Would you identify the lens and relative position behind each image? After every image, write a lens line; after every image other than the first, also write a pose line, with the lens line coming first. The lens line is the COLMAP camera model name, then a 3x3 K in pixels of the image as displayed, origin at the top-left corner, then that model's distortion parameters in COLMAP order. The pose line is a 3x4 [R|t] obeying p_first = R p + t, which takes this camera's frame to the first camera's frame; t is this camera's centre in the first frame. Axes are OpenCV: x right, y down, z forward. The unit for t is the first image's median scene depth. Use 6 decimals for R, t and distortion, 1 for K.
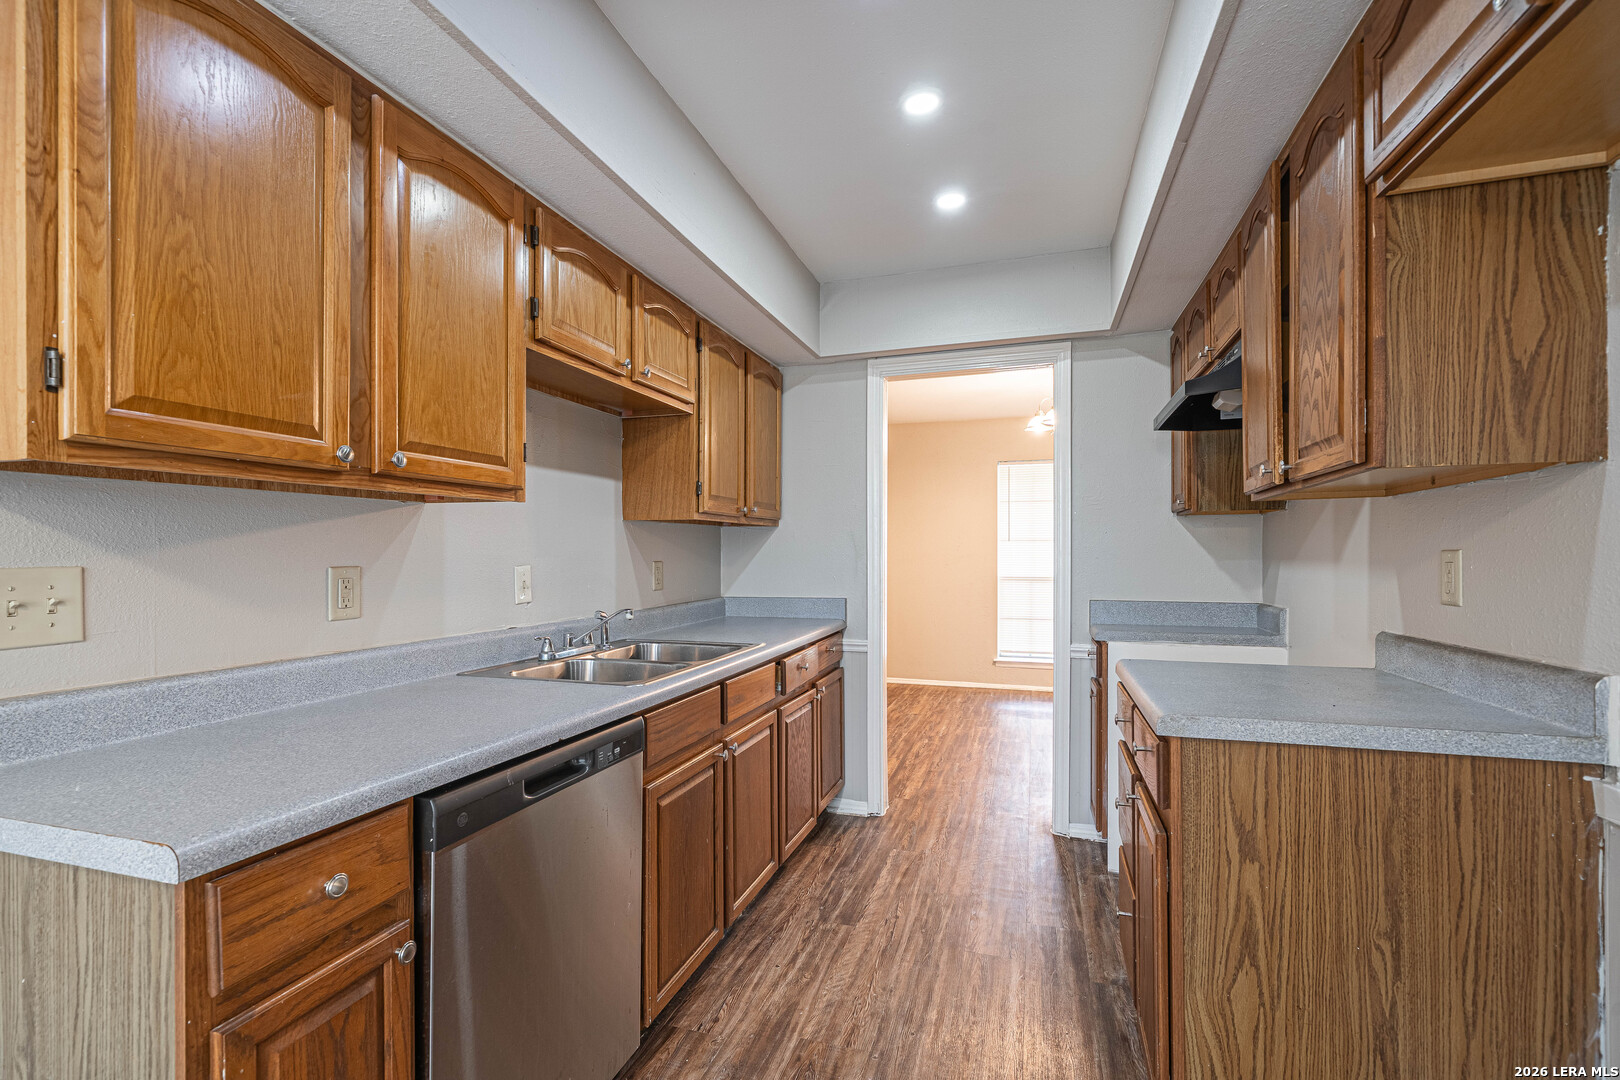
lens RADIAL K [[717.8, 0, 807.8], [0, 717.8, 553.6], [0, 0, 1]] dist [-0.000661, -0.000004]
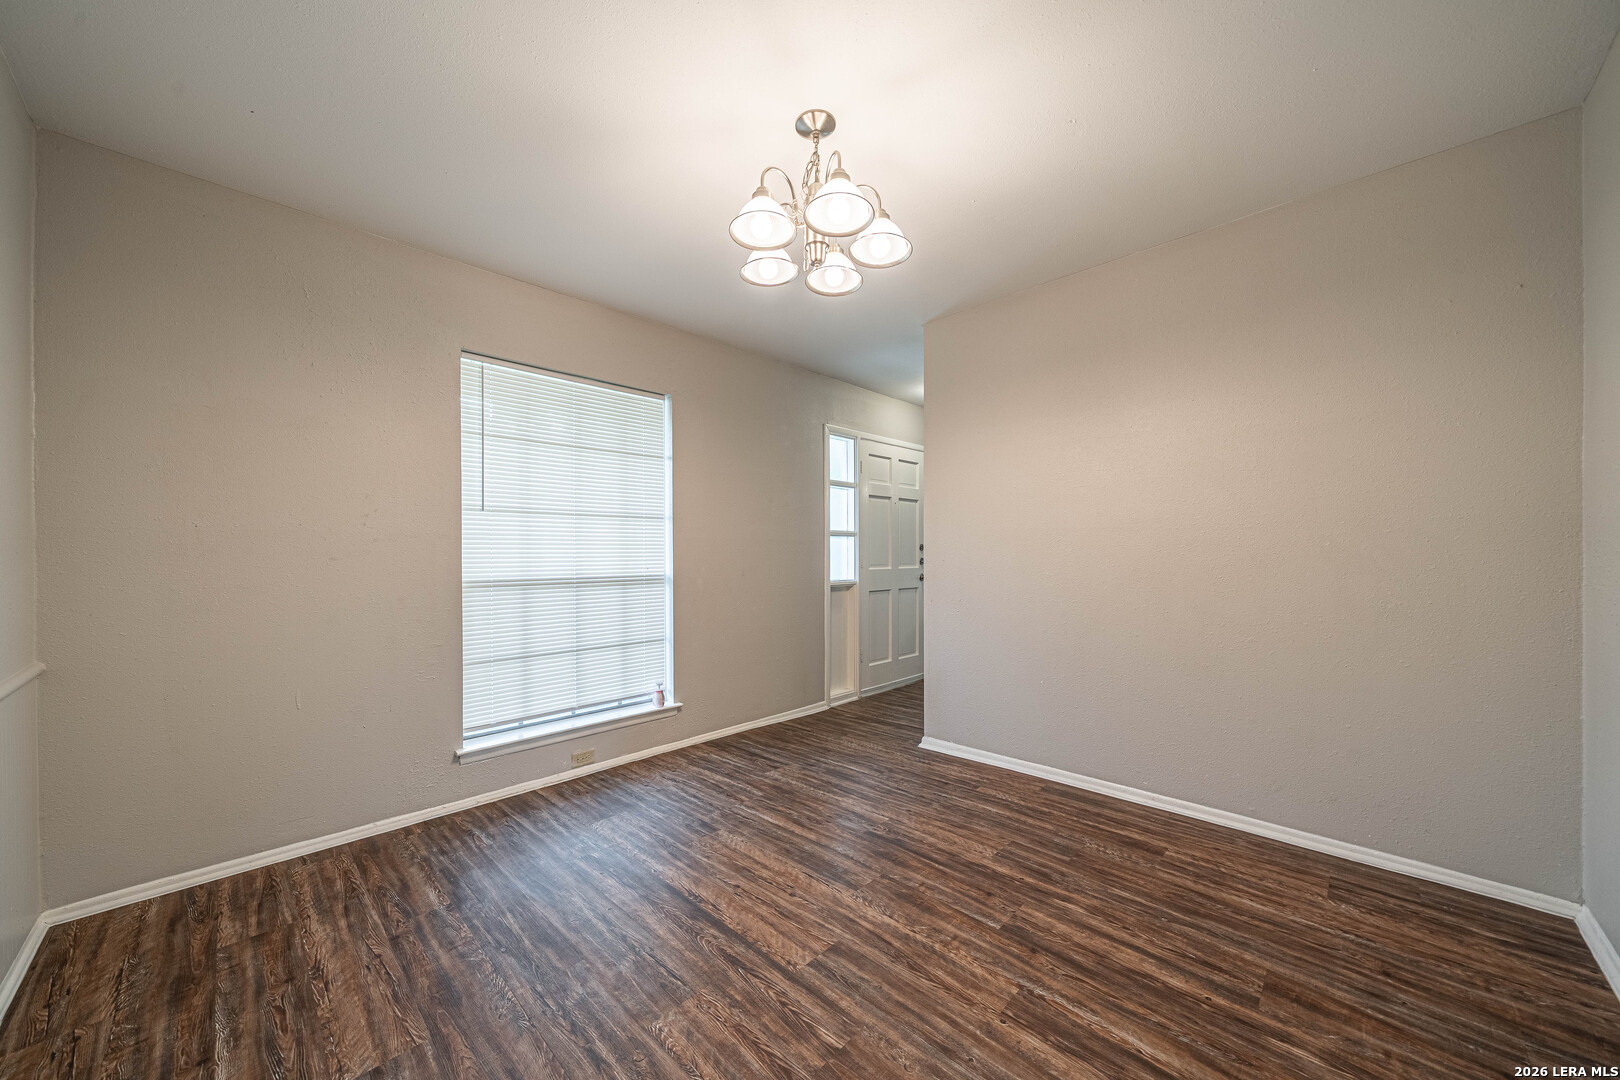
lens RADIAL K [[576.3, 0, 800.6], [0, 576.3, 554.2], [0, 0, 1]] dist [-0.003137, -0.000240]
pose [[0.462114, -0.003616, 0.886813, 0.035314], [0.003948, 0.999990, 0.002020, 0.021992], [-0.886811, 0.002567, 0.462124, 1.018649]]
